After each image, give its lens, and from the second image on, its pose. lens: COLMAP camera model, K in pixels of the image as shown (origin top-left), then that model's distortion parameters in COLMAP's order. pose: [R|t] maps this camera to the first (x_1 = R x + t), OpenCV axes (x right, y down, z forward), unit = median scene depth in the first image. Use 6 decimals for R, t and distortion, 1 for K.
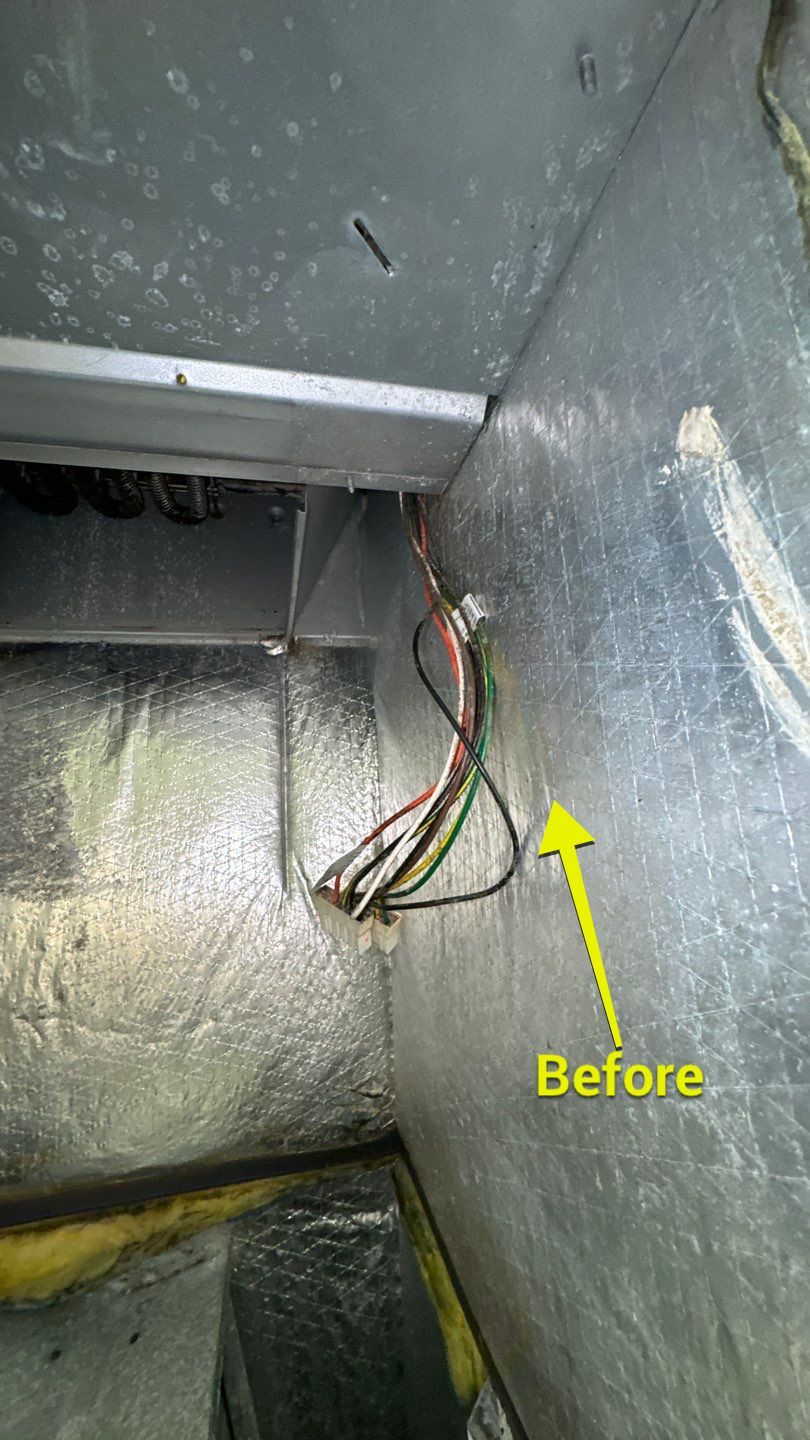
lens RADIAL K [[573.6, 0, 404.9], [0, 573.6, 716.7], [0, 0, 1]] dist [-0.004878, 0.000570]
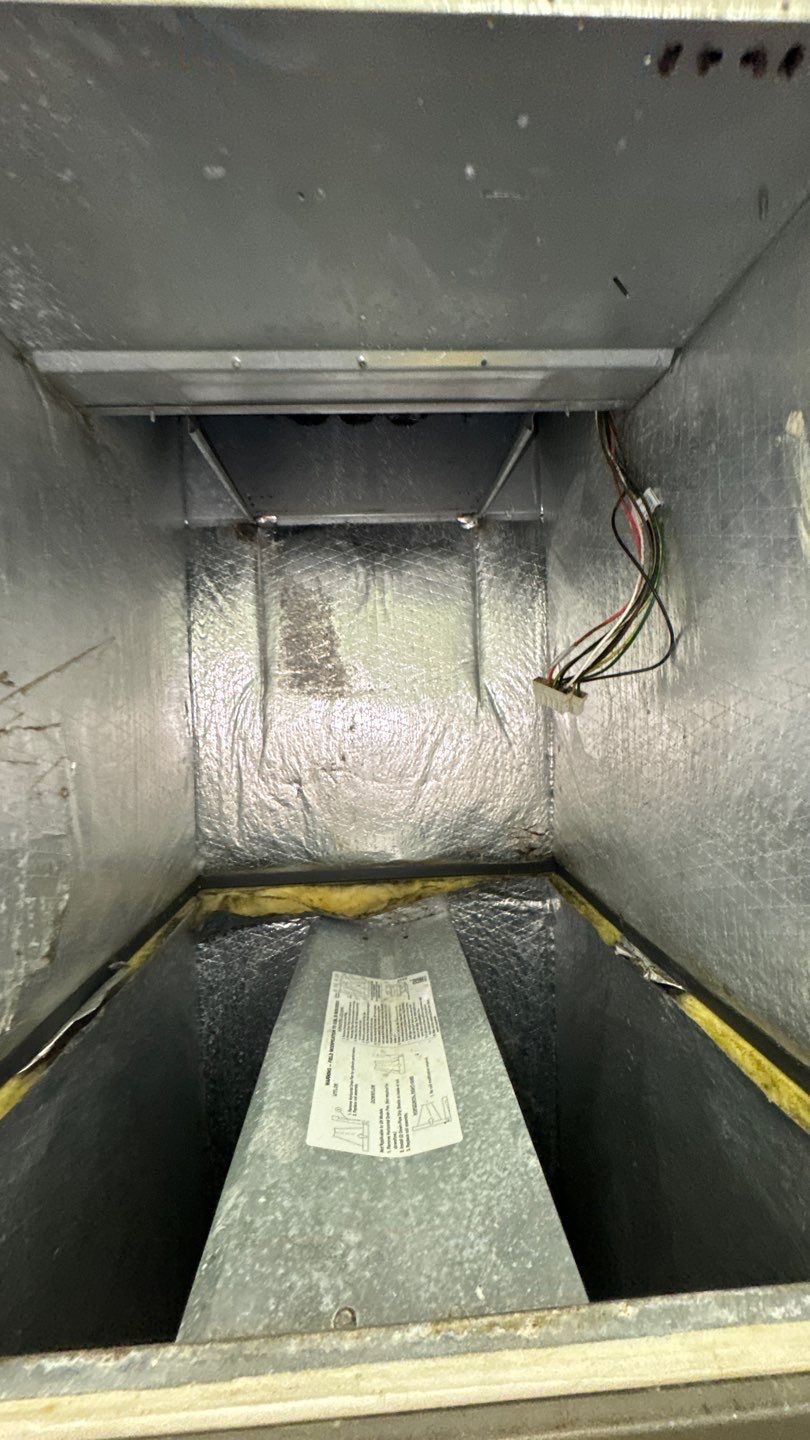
lens RADIAL K [[573.6, 0, 403.1], [0, 573.6, 719.0], [0, 0, 1]] dist [-0.004878, 0.000570]
pose [[0.984216, 0.026877, -0.174921, -0.159121], [0.013241, 0.974447, 0.224229, 0.025566], [0.176478, -0.223005, 0.958710, -0.465738]]
